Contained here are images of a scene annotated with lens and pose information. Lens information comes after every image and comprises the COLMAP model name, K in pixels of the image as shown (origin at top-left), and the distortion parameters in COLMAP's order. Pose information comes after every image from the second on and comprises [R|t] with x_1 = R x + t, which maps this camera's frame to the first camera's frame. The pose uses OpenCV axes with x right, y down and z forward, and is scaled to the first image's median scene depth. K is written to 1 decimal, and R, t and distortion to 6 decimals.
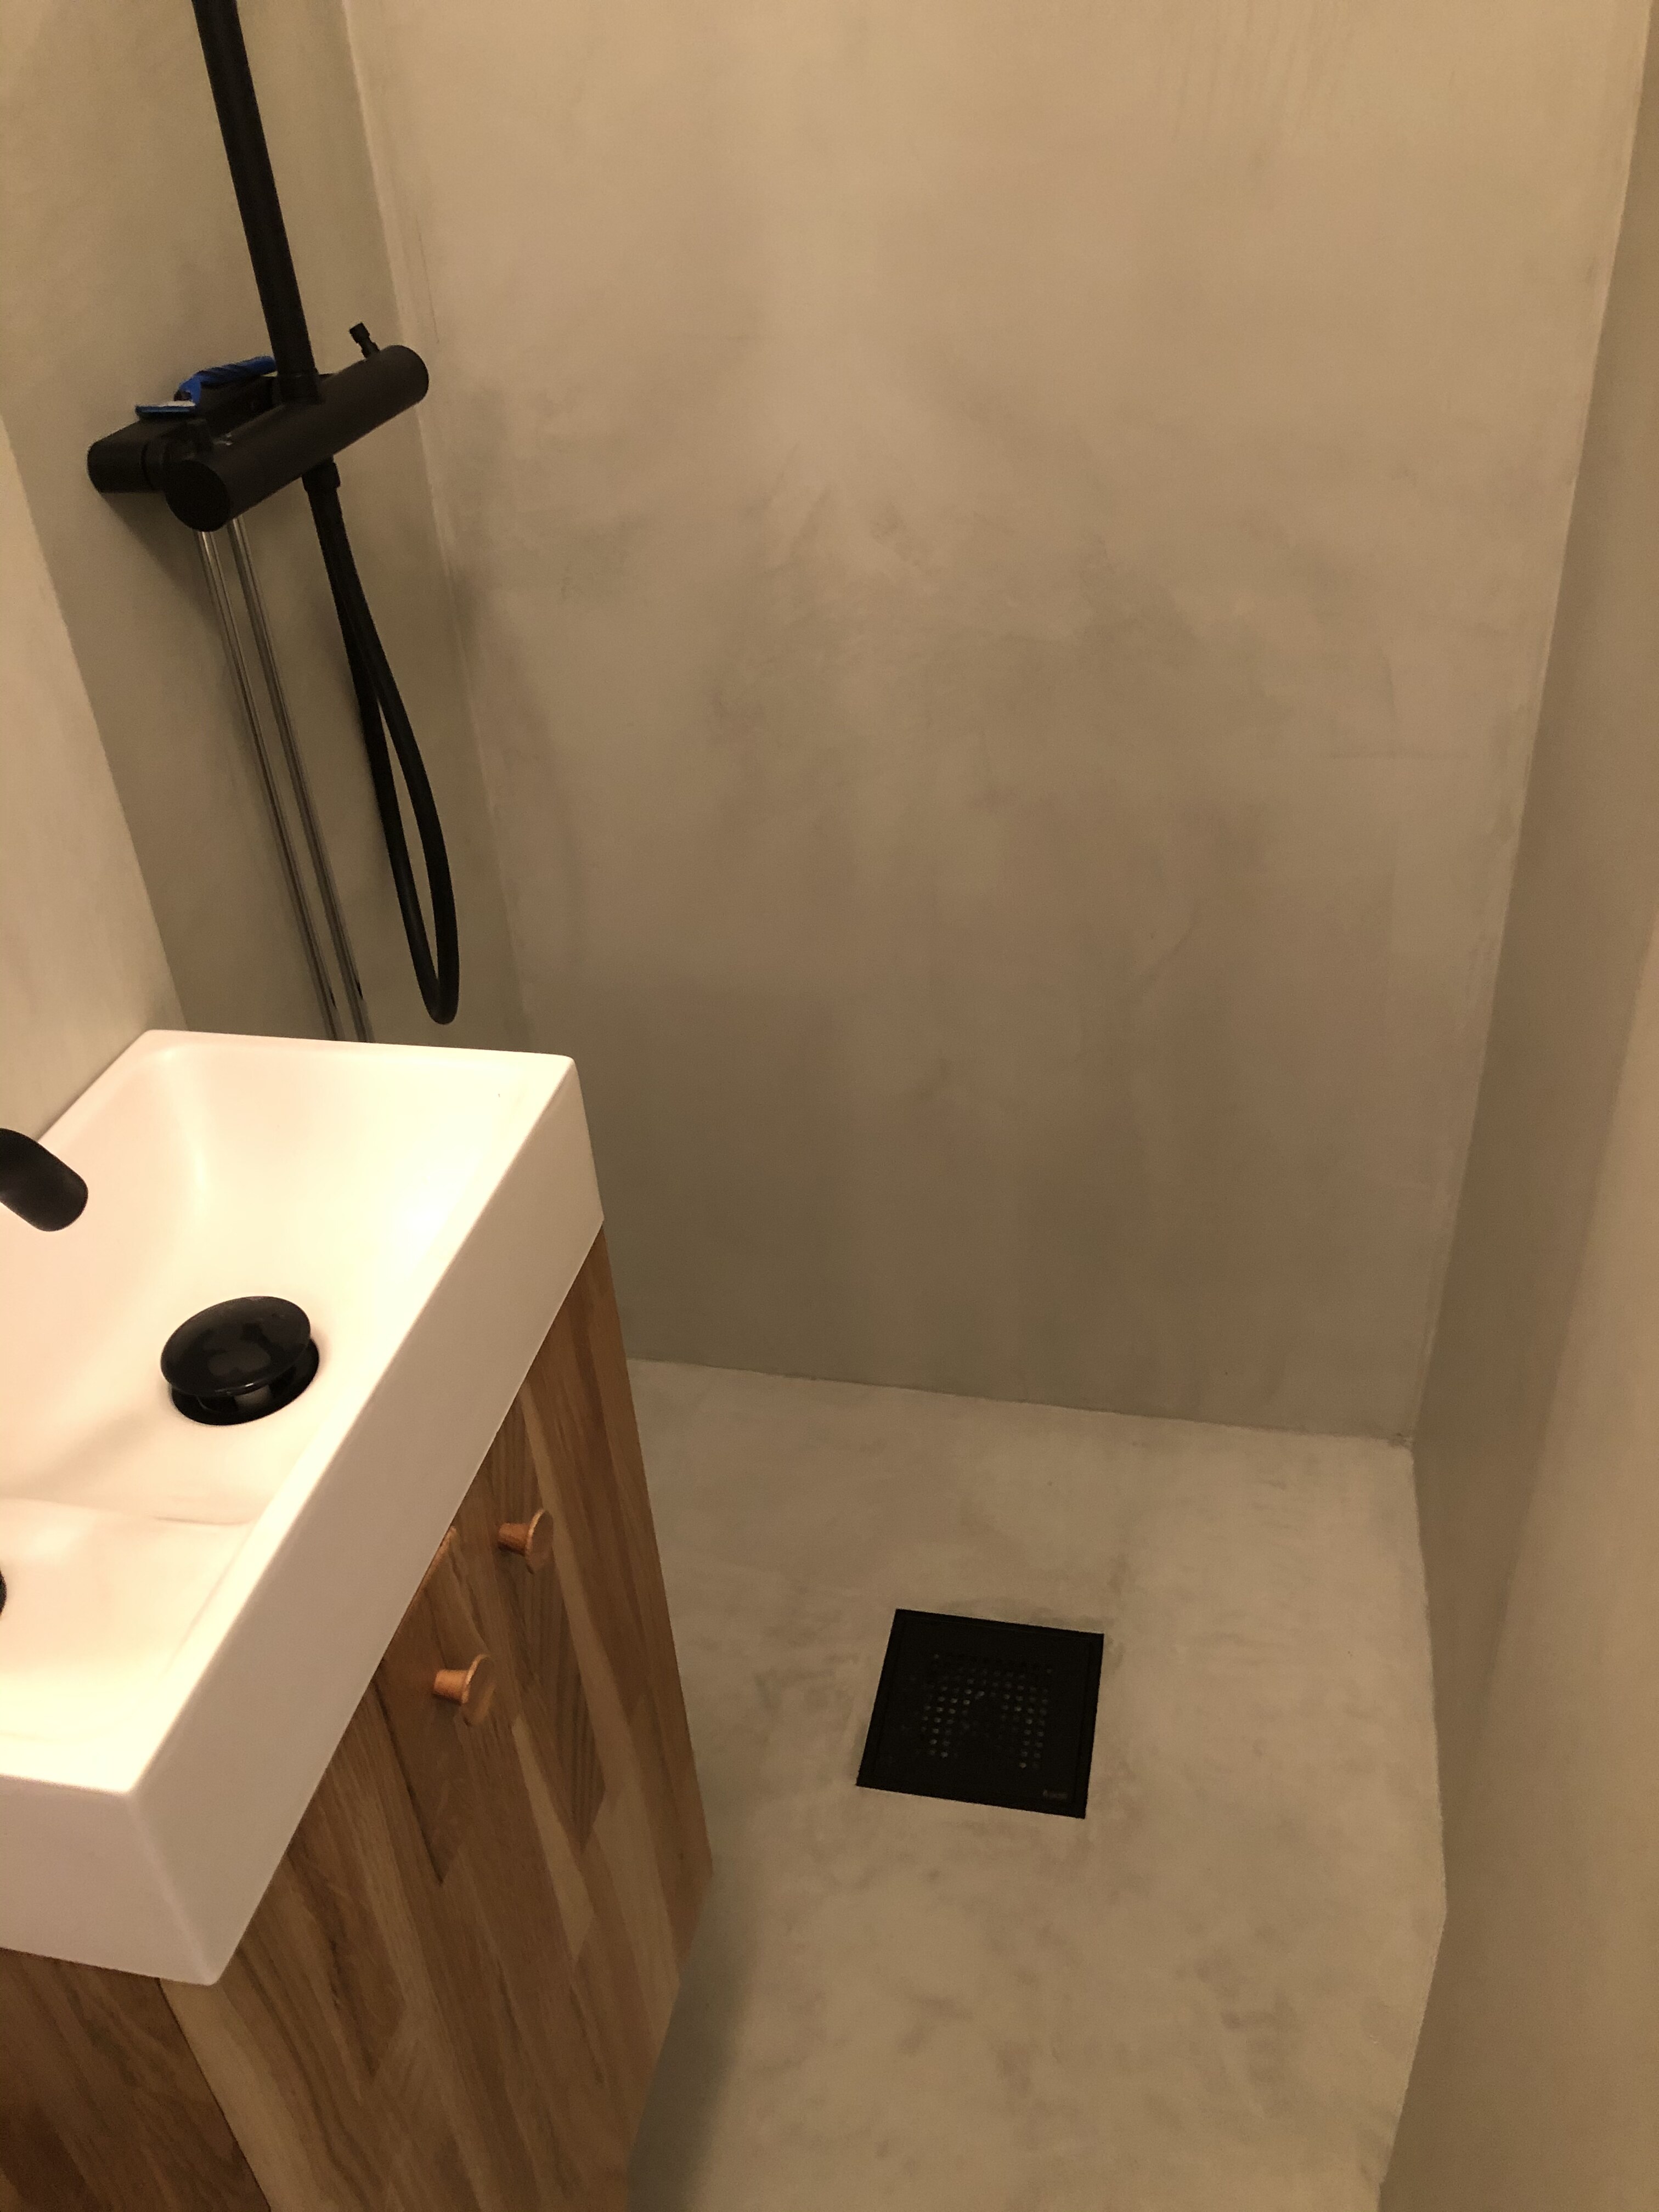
lens RADIAL K [[1823.4, 0, 830.8], [0, 1823.4, 1100.9], [0, 0, 1]] dist [0.017174, -0.017355]
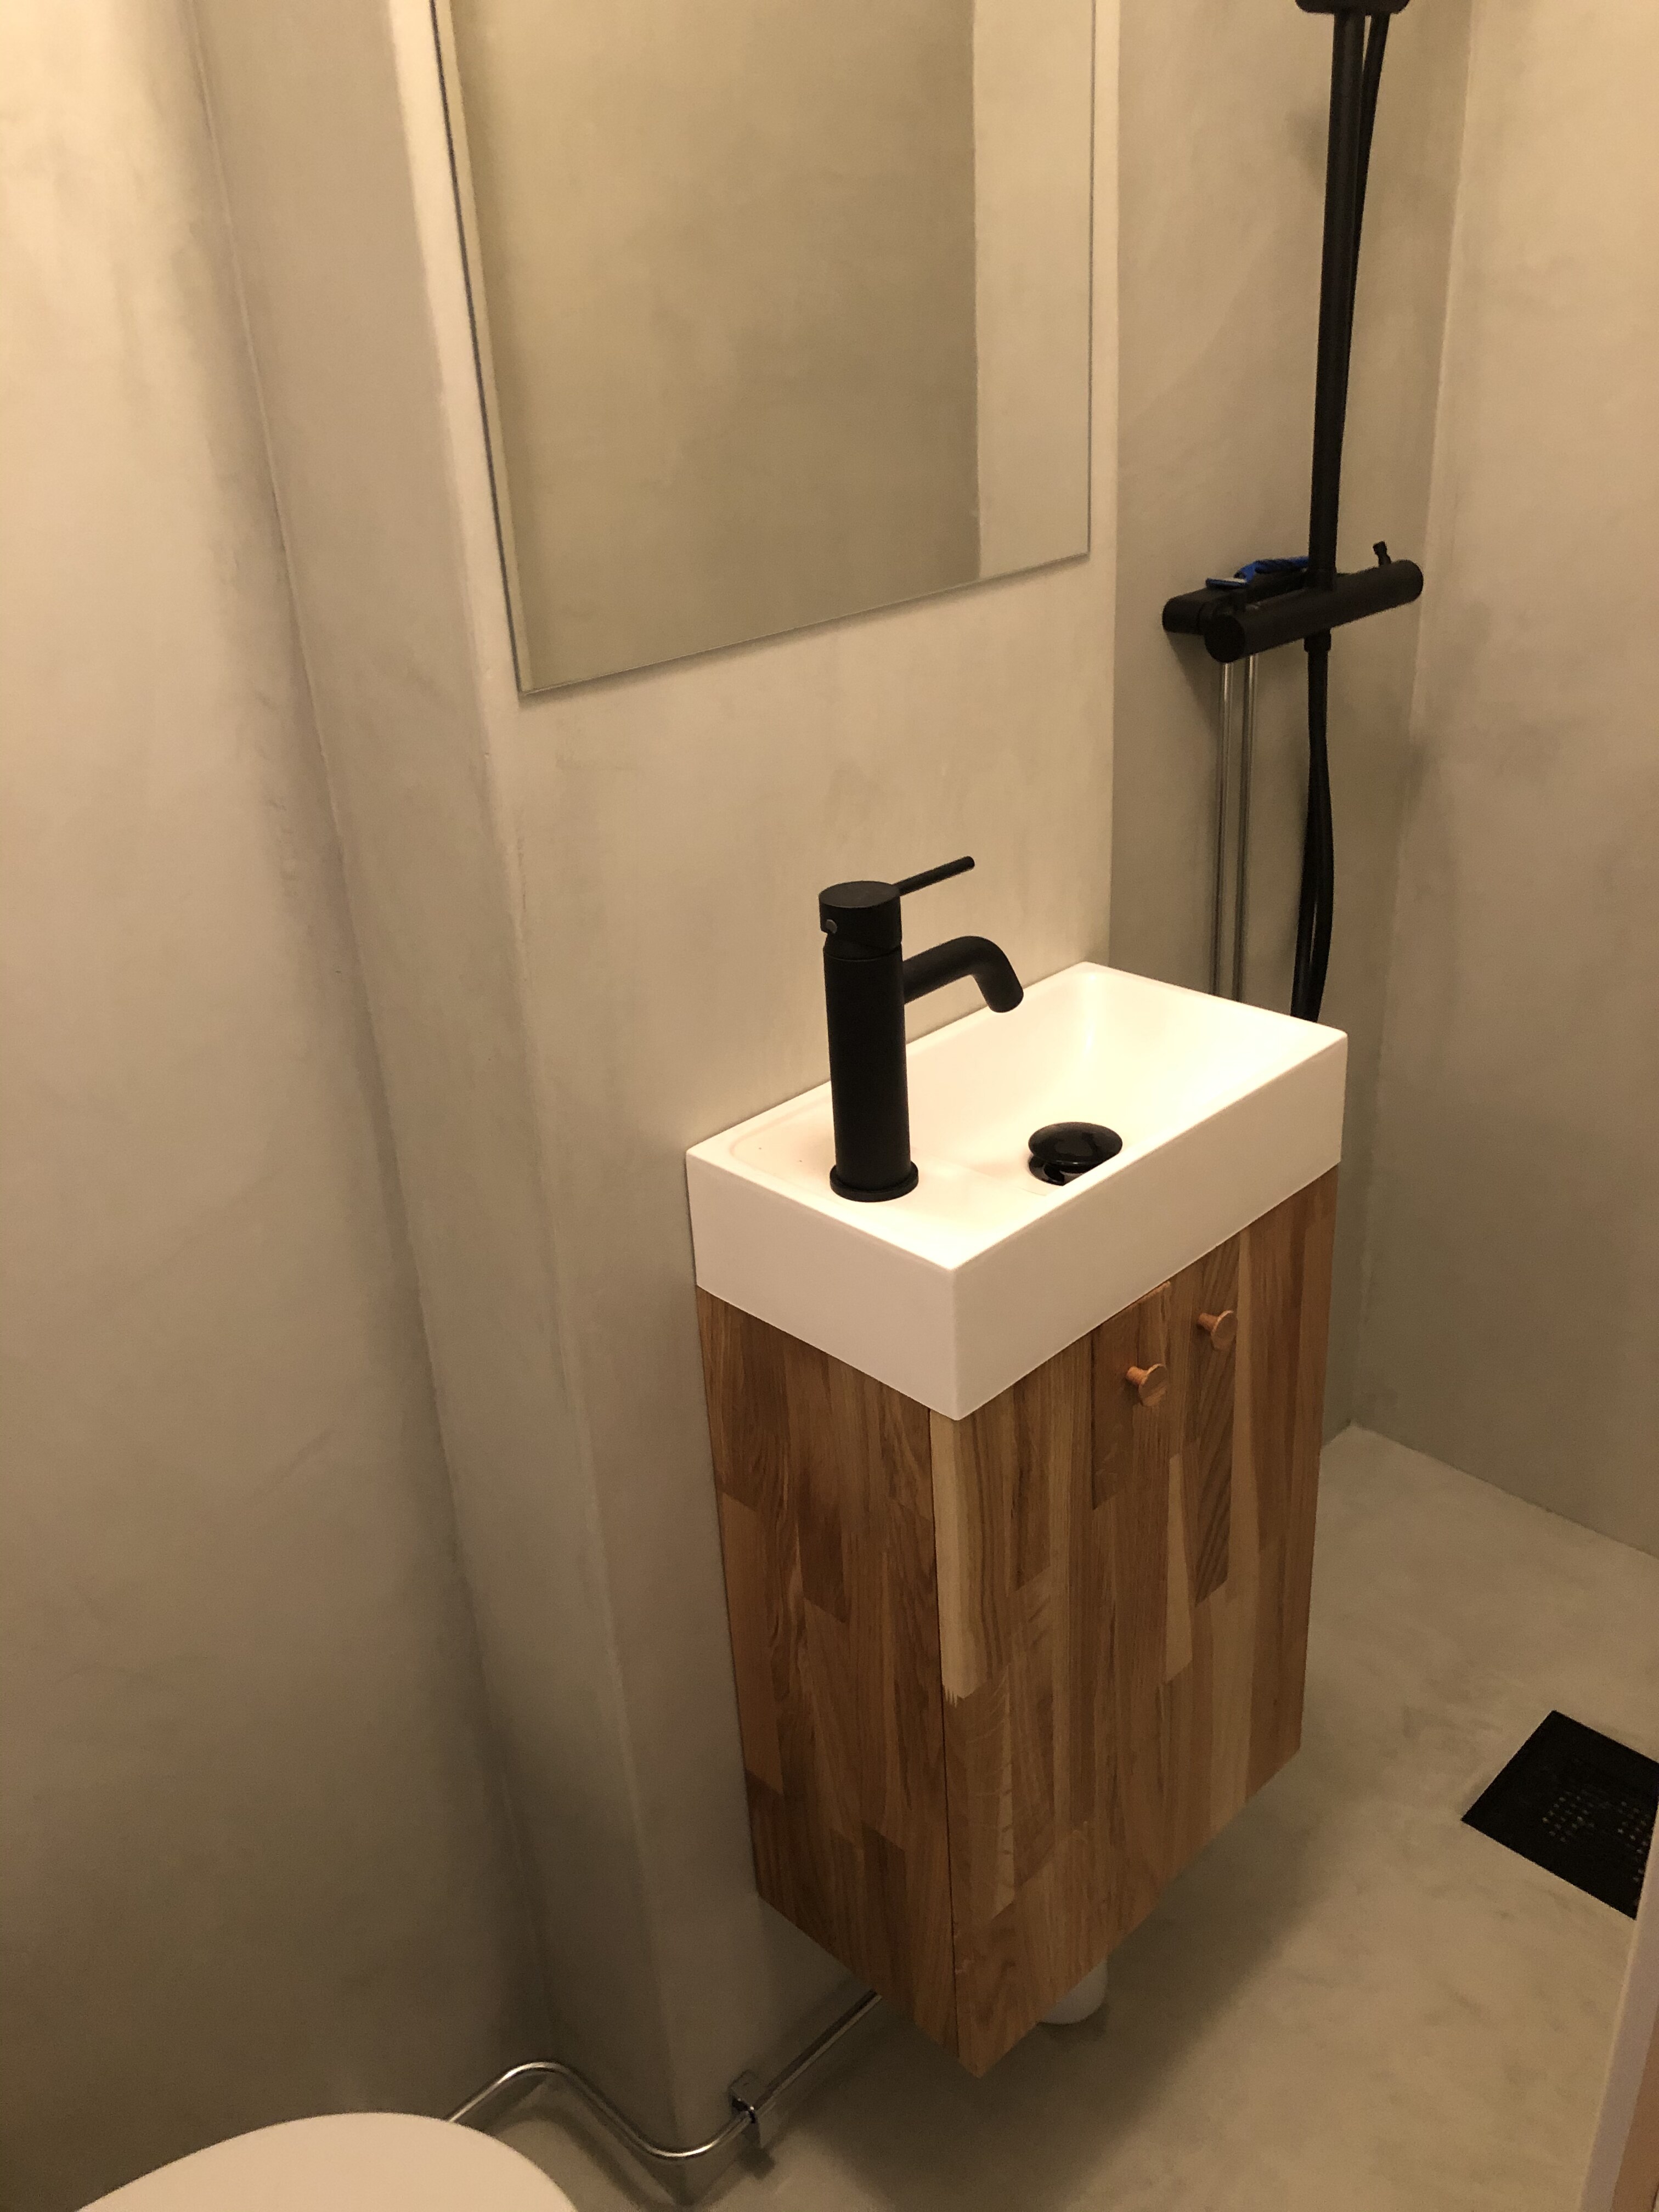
lens RADIAL K [[1823.4, 0, 837.1], [0, 1823.4, 1093.3], [0, 0, 1]] dist [0.017174, -0.017355]
pose [[0.841688, 0.247312, -0.479998, 0.133113], [-0.300759, 0.953007, -0.036365, 0.117612], [0.448448, 0.174972, 0.876516, -0.258001]]
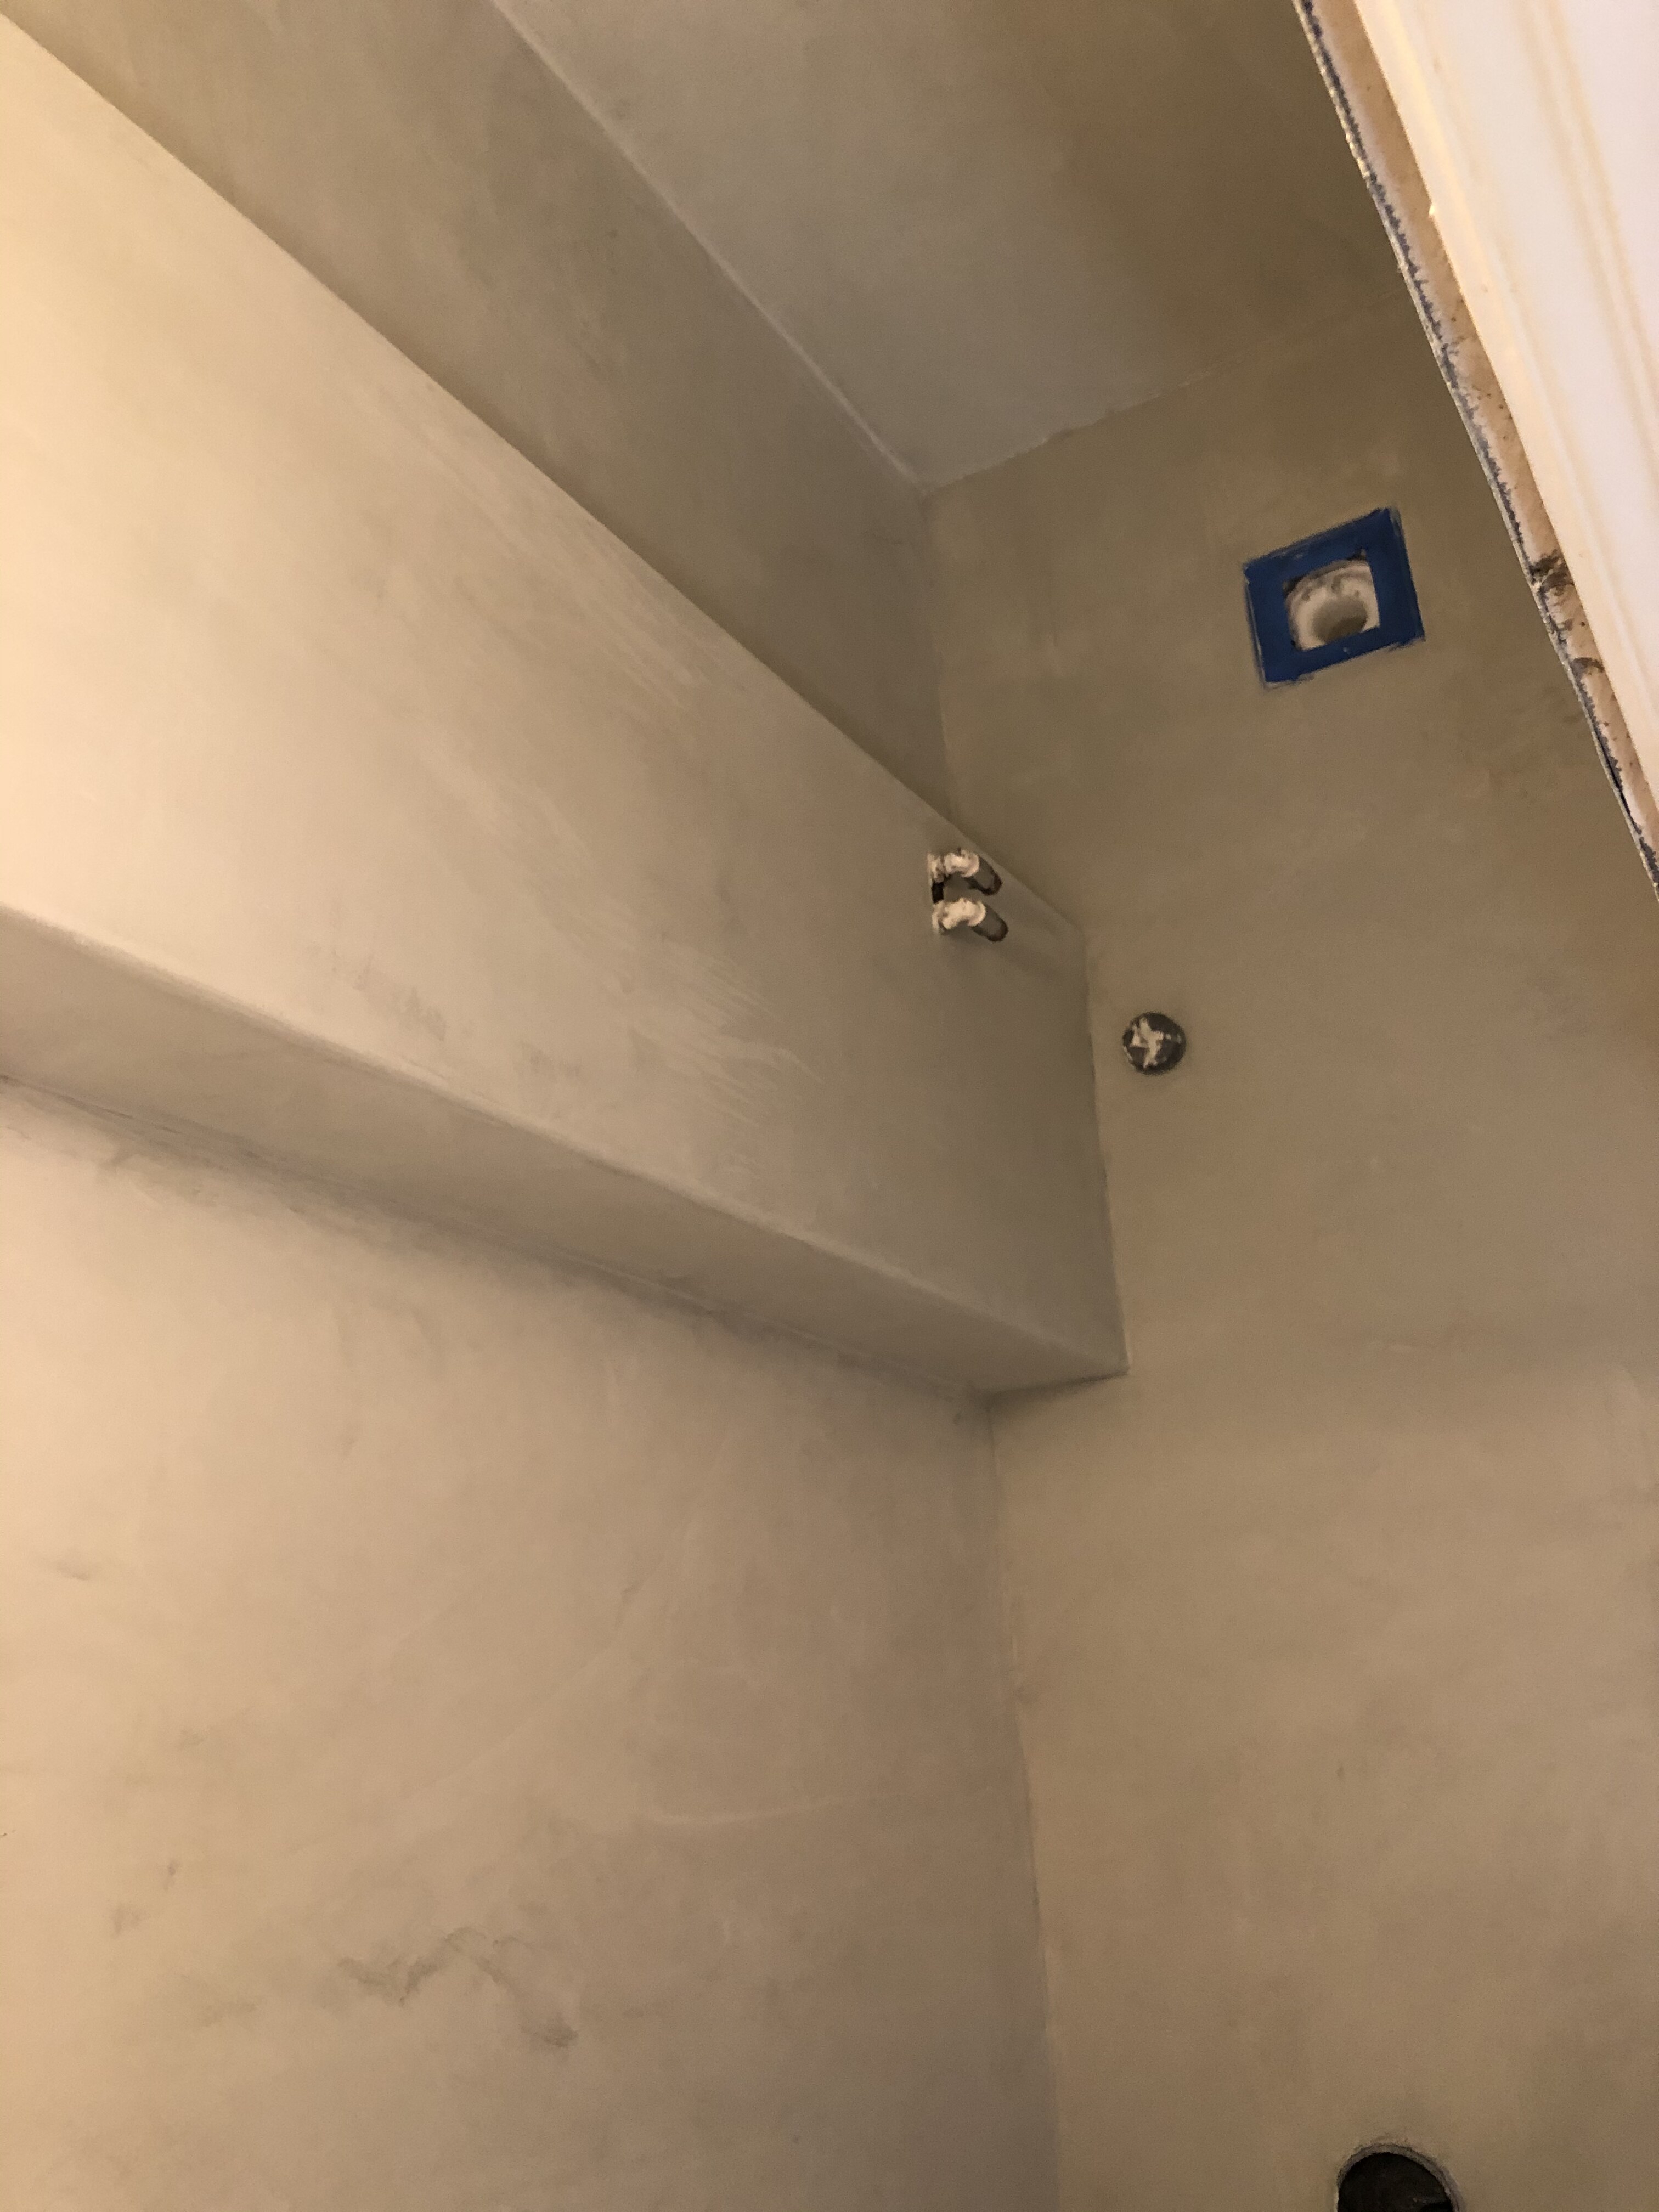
lens RADIAL K [[1823.4, 0, 817.3], [0, 1823.4, 1077.7], [0, 0, 1]] dist [0.017174, -0.017355]
pose [[0.852896, -0.404363, -0.330240, 0.081253], [0.517871, 0.735422, 0.436995, -0.201185], [0.066162, -0.543733, 0.836646, -0.366254]]
